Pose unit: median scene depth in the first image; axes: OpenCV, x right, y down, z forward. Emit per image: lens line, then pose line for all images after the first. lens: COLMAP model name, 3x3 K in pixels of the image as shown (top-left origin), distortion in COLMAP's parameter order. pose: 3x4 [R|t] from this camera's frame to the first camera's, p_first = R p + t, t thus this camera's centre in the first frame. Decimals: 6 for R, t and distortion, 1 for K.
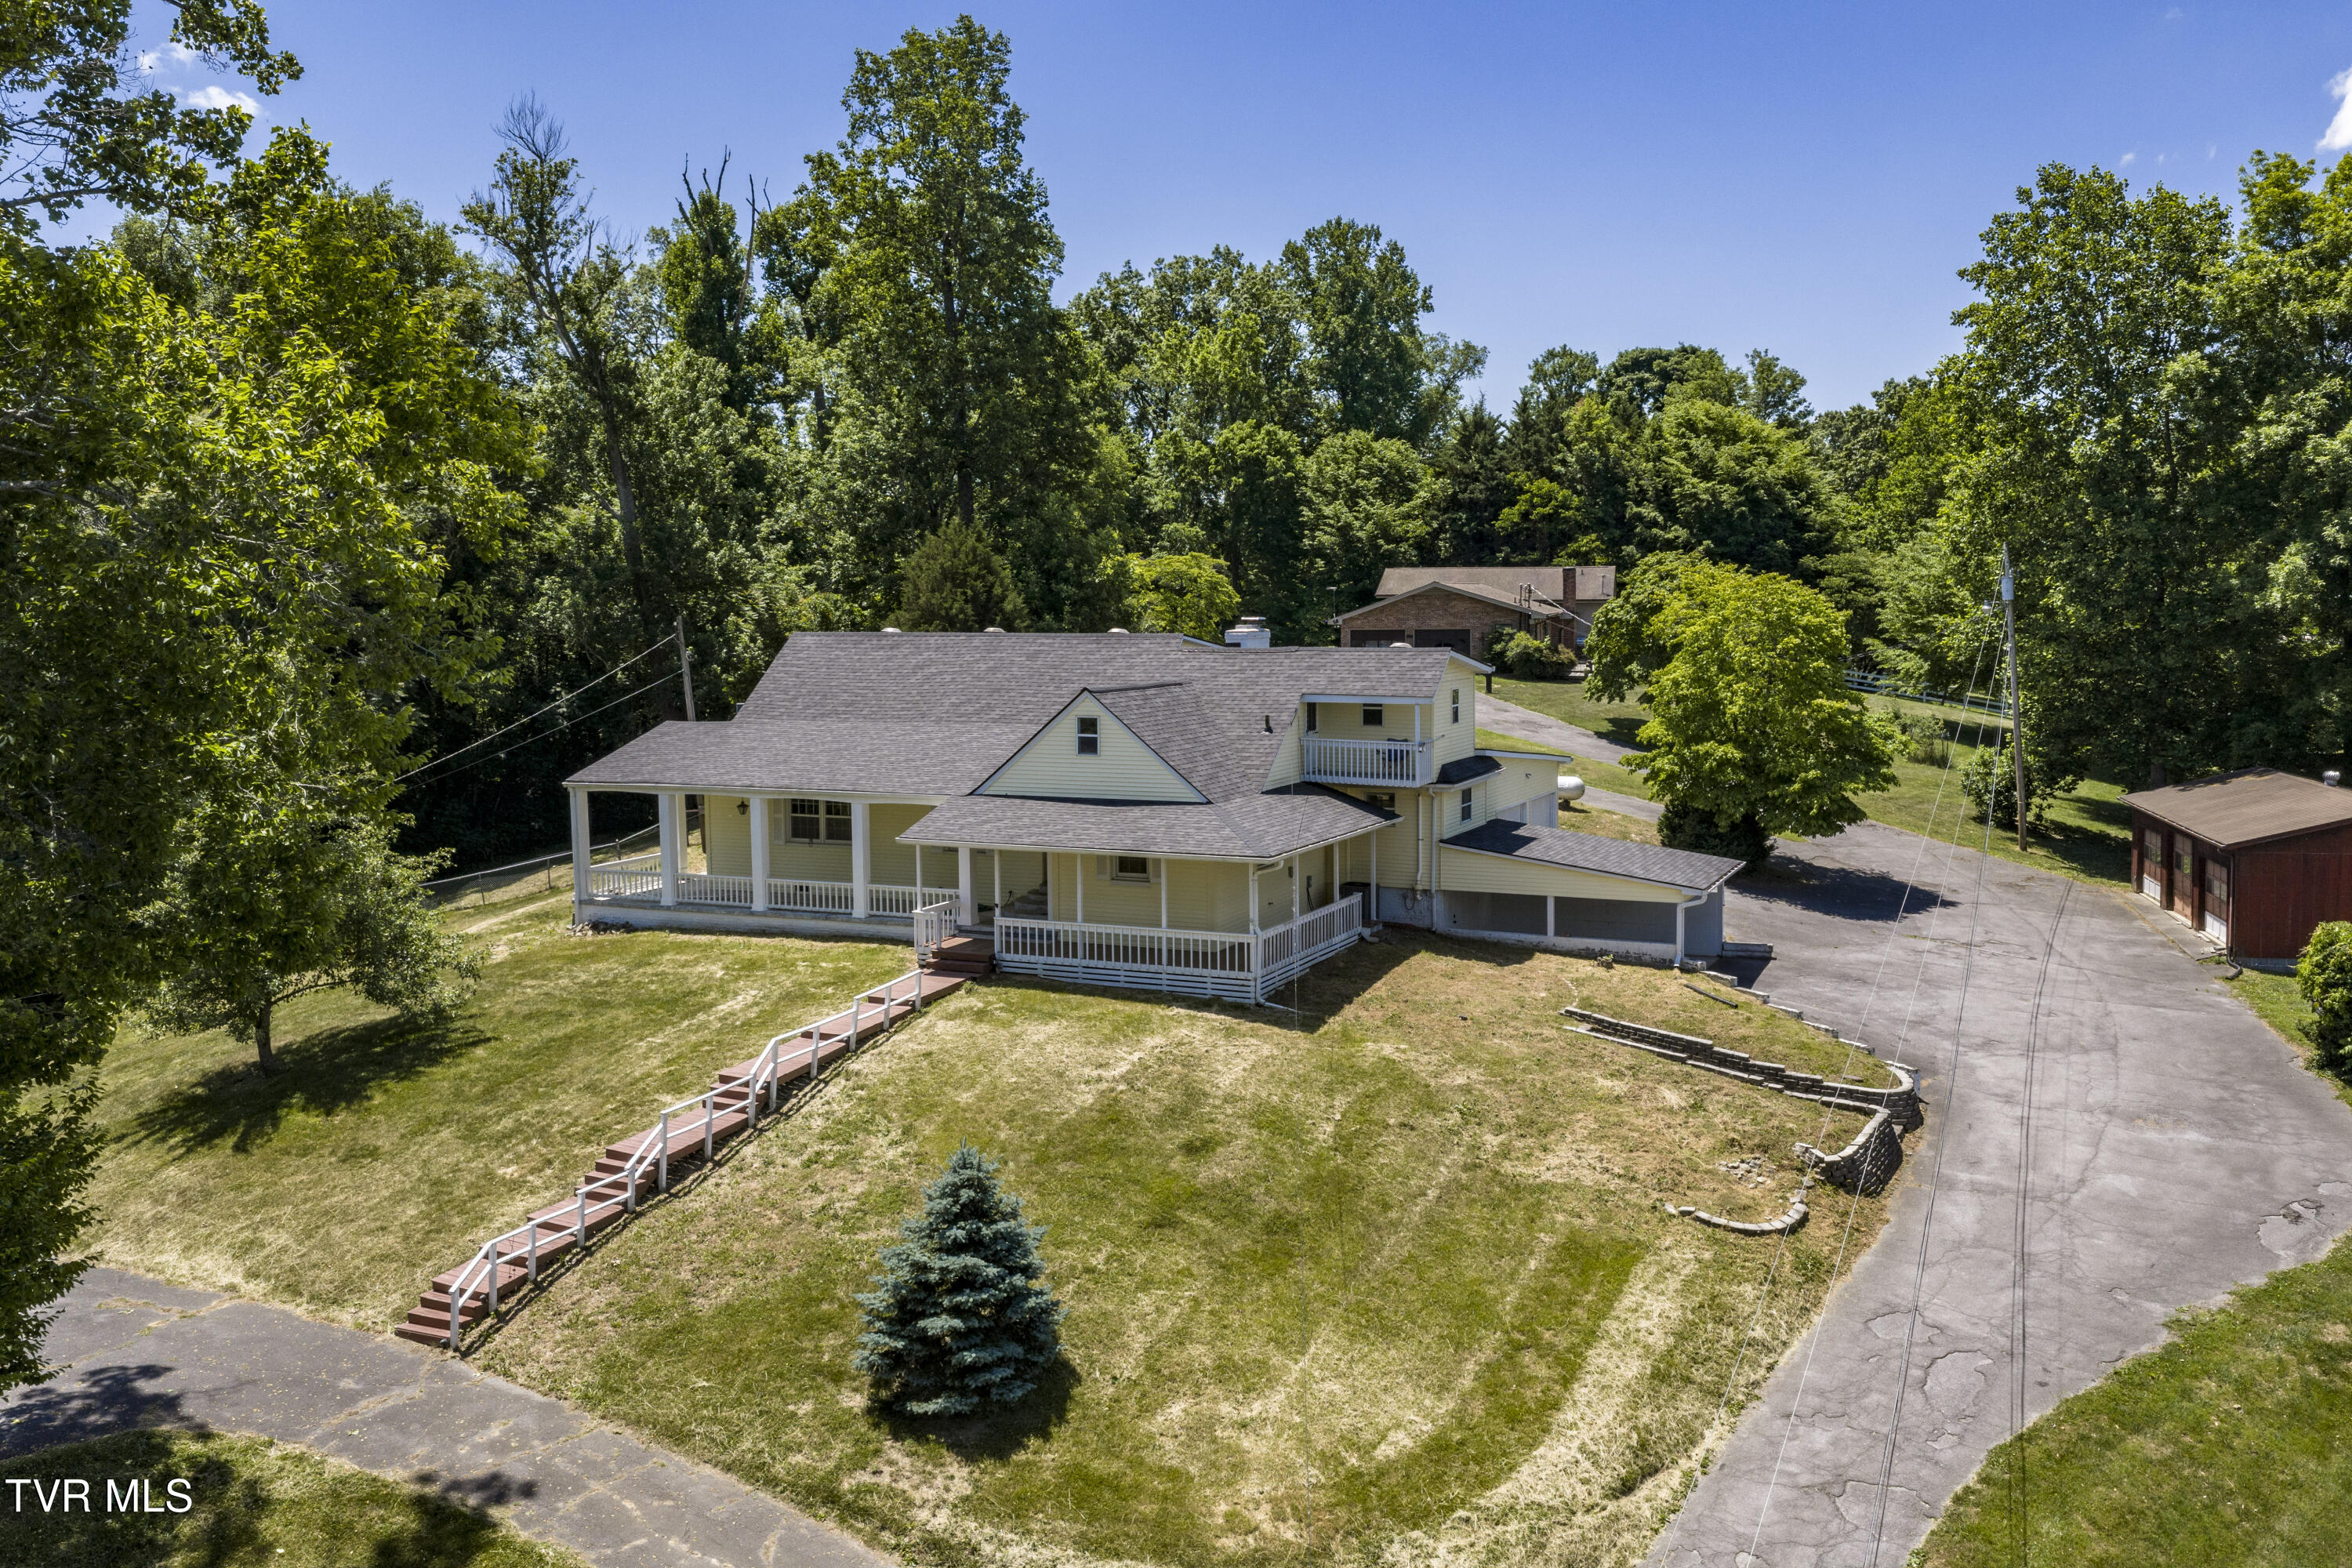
lens RADIAL K [[1952.8, 0, 1220.0], [0, 1952.8, 745.8], [0, 0, 1]] dist [0.005597, 0.001080]
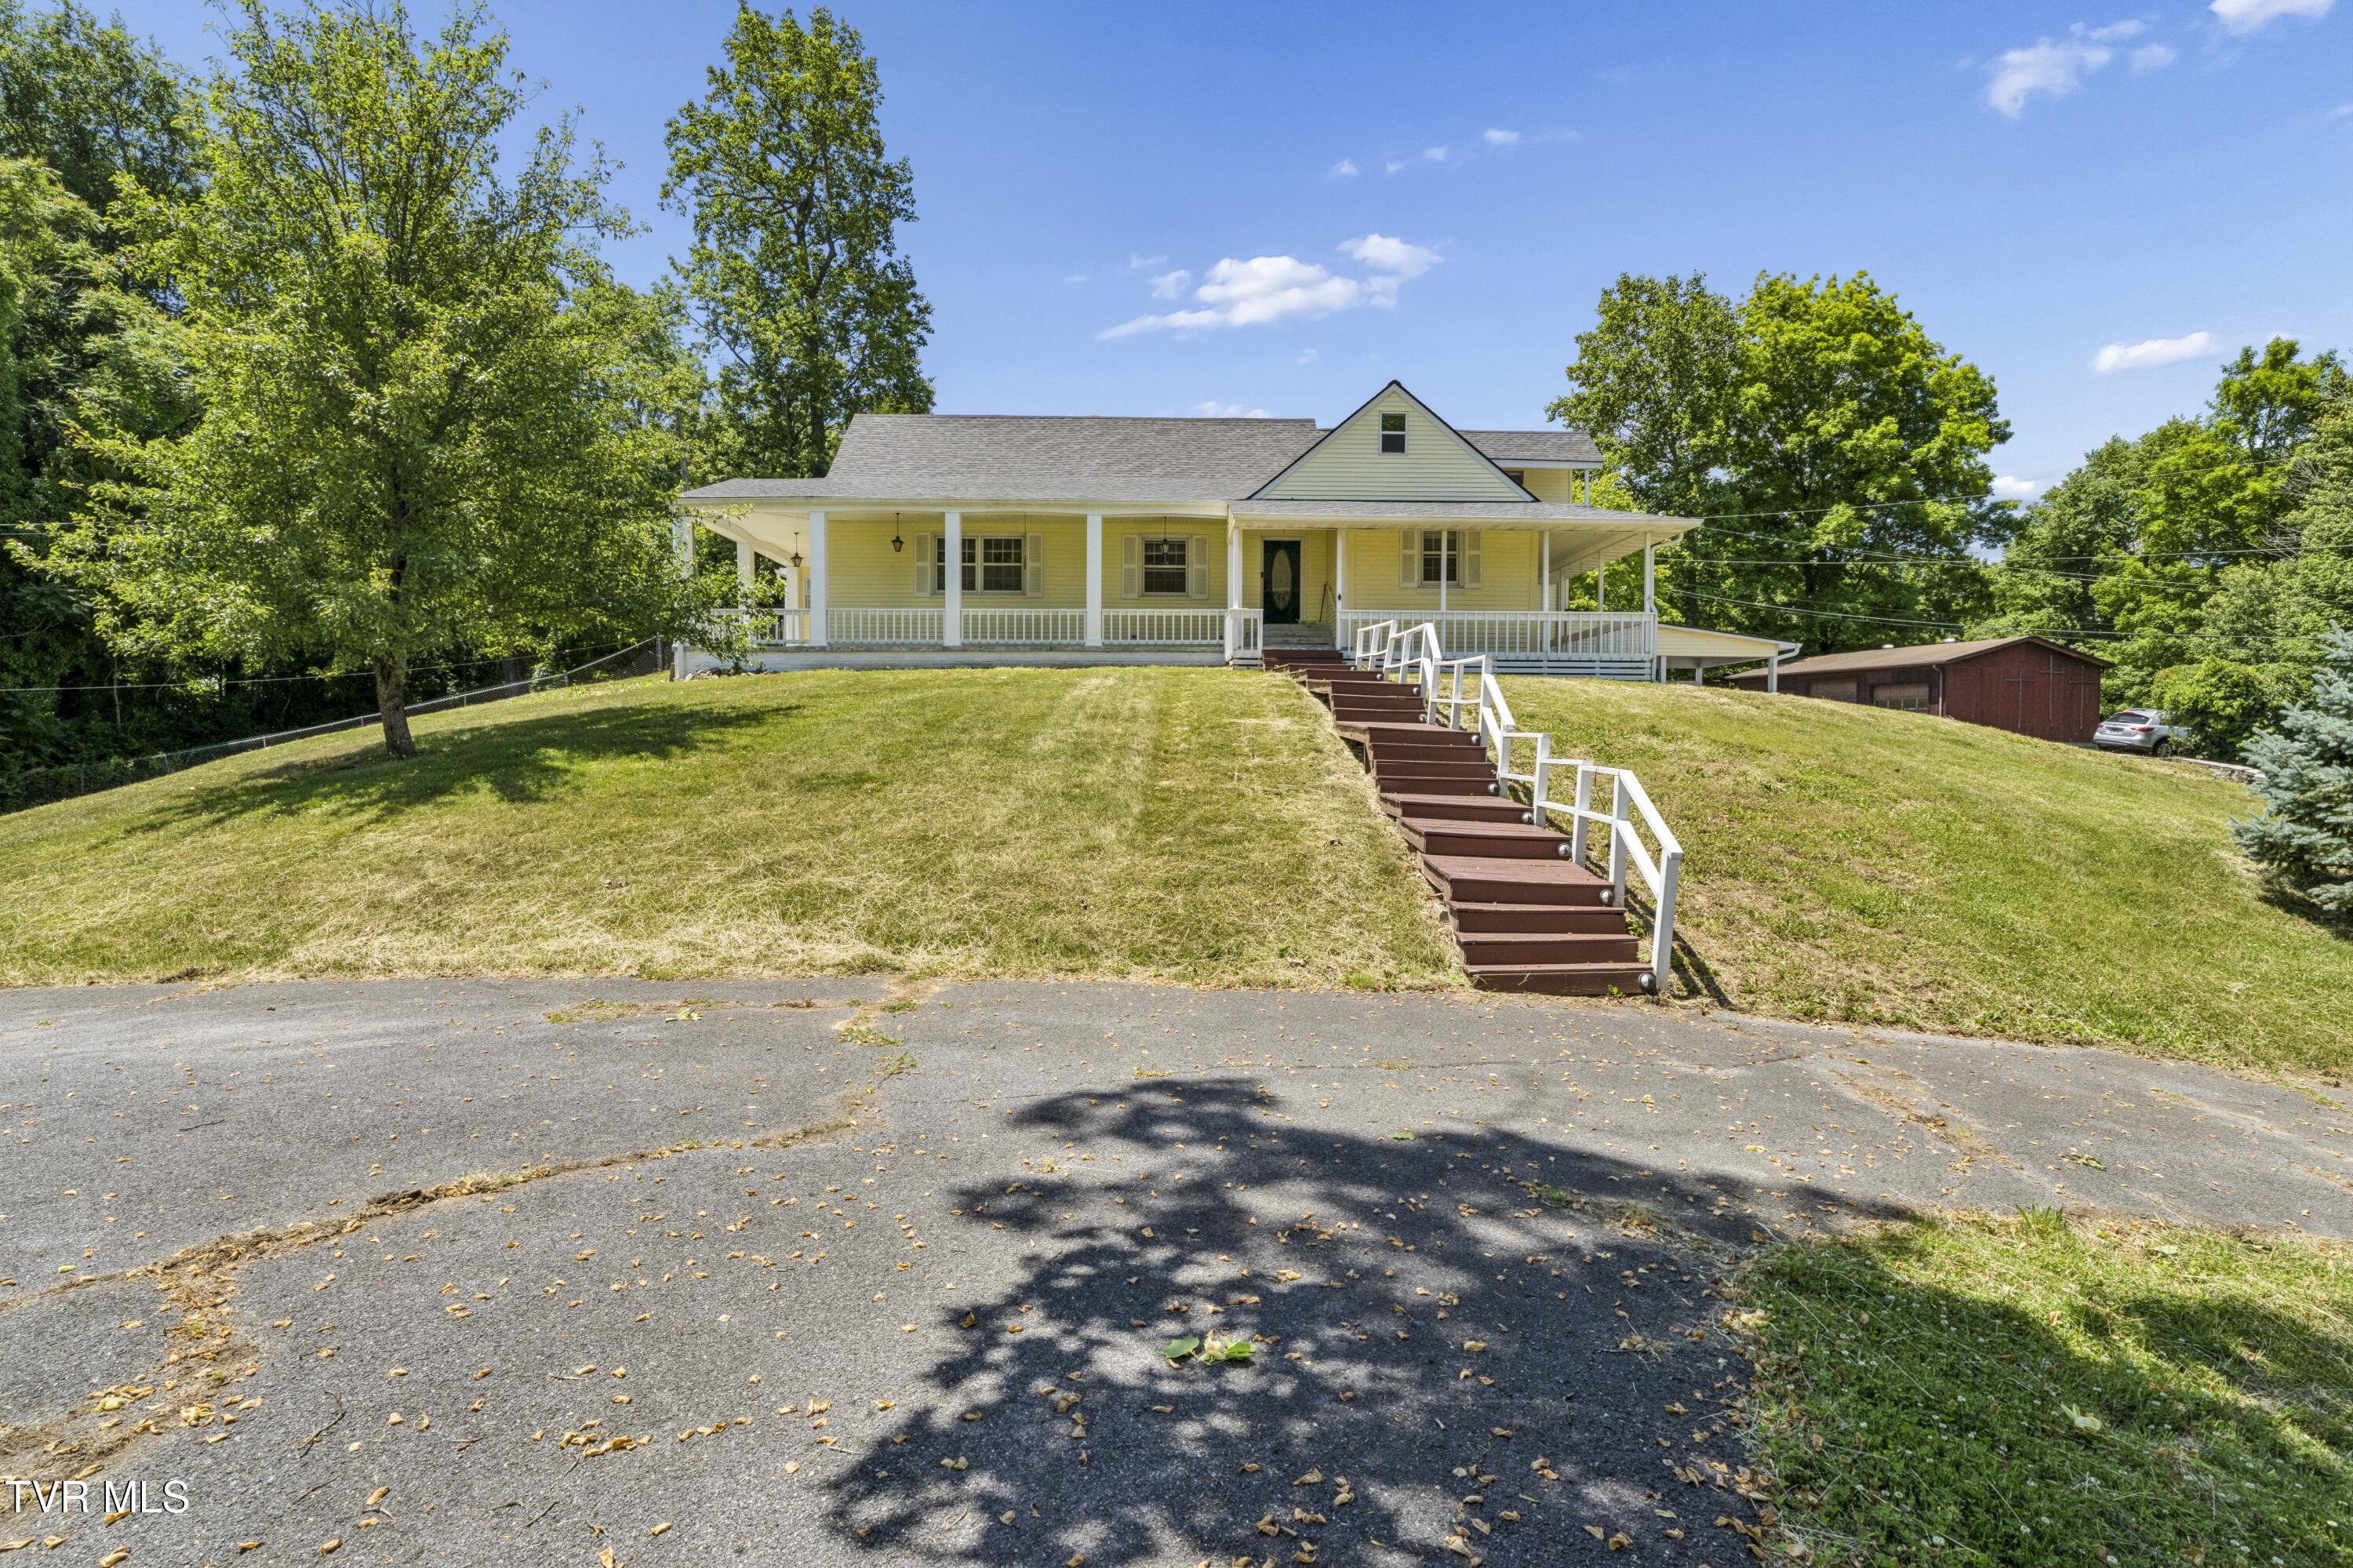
lens RADIAL K [[1149.6, 0, 1182.0], [0, 1149.6, 784.3], [0, 0, 1]] dist [-0.006960, 0.000378]
pose [[0.907029, -0.005413, 0.421033, -0.404880], [0.022304, 0.999131, -0.035204, 0.186029], [-0.420477, 0.041322, 0.906362, 0.565326]]
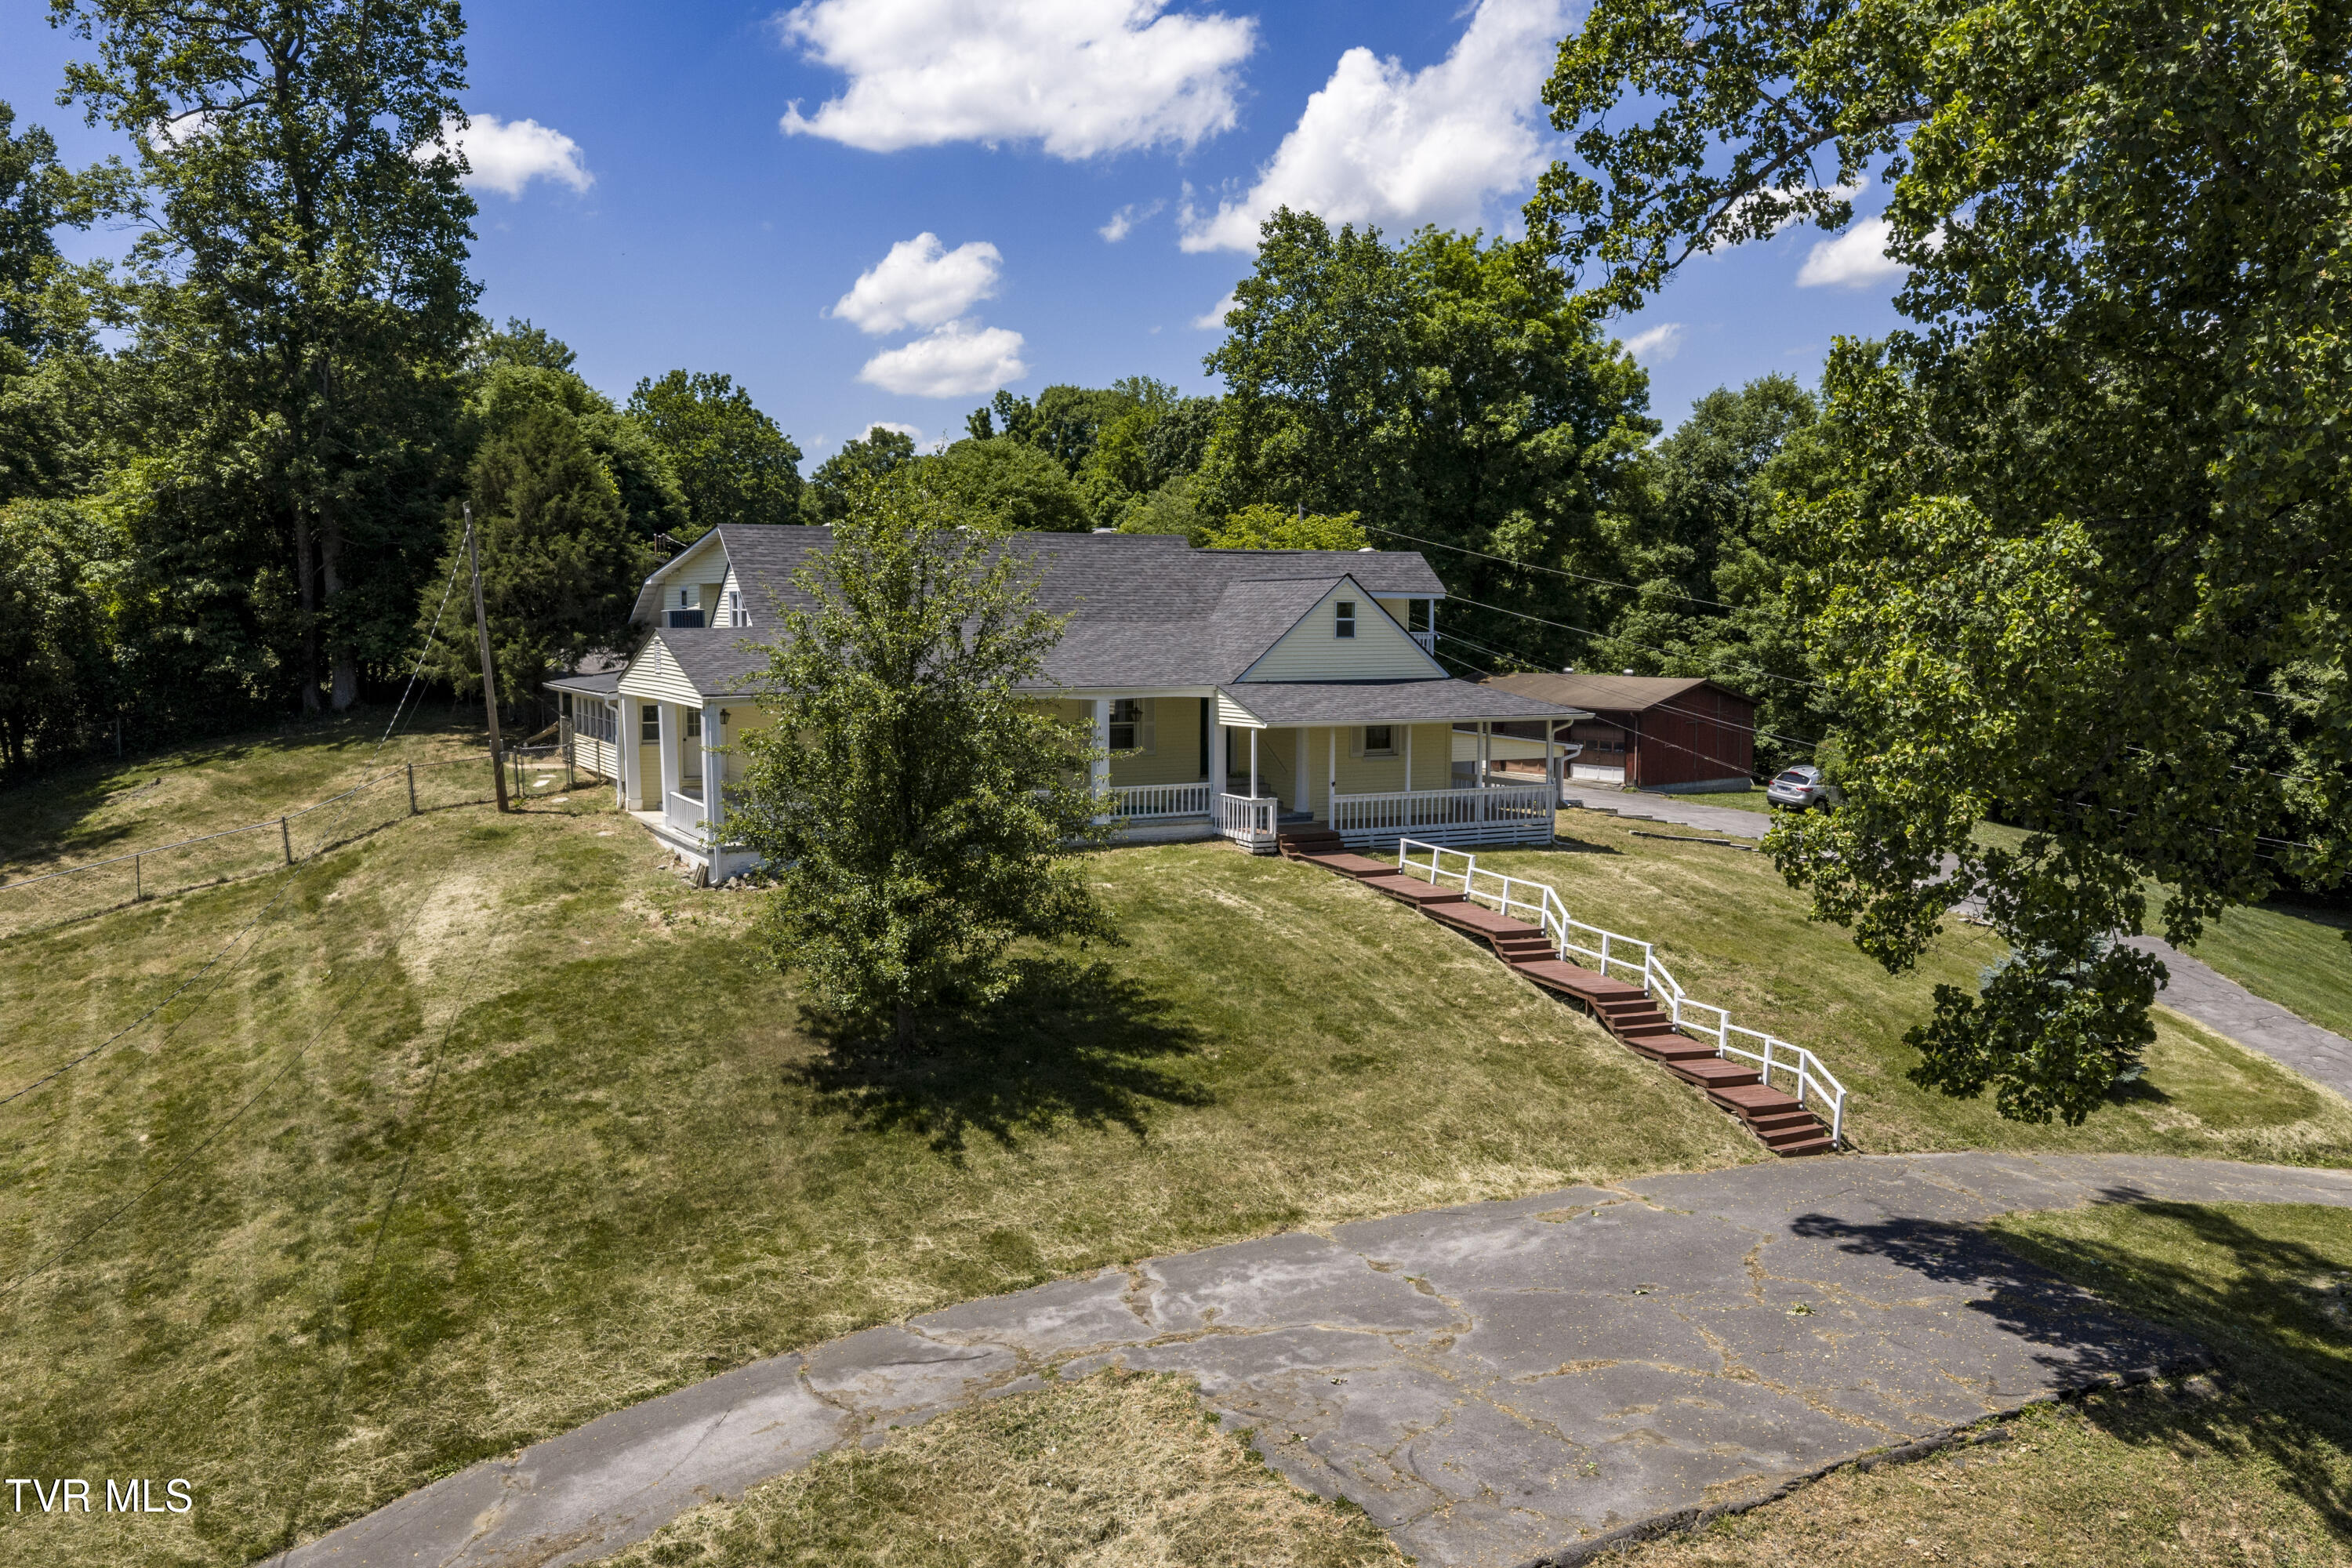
lens RADIAL K [[1941.2, 0, 1187.3], [0, 1941.2, 783.0], [0, 0, 1]] dist [0.026905, -0.052511]
pose [[0.622297, -0.062246, 0.780303, -0.964441], [0.051751, 0.997924, 0.038334, 0.038997], [-0.781069, 0.016527, 0.624226, 0.431169]]
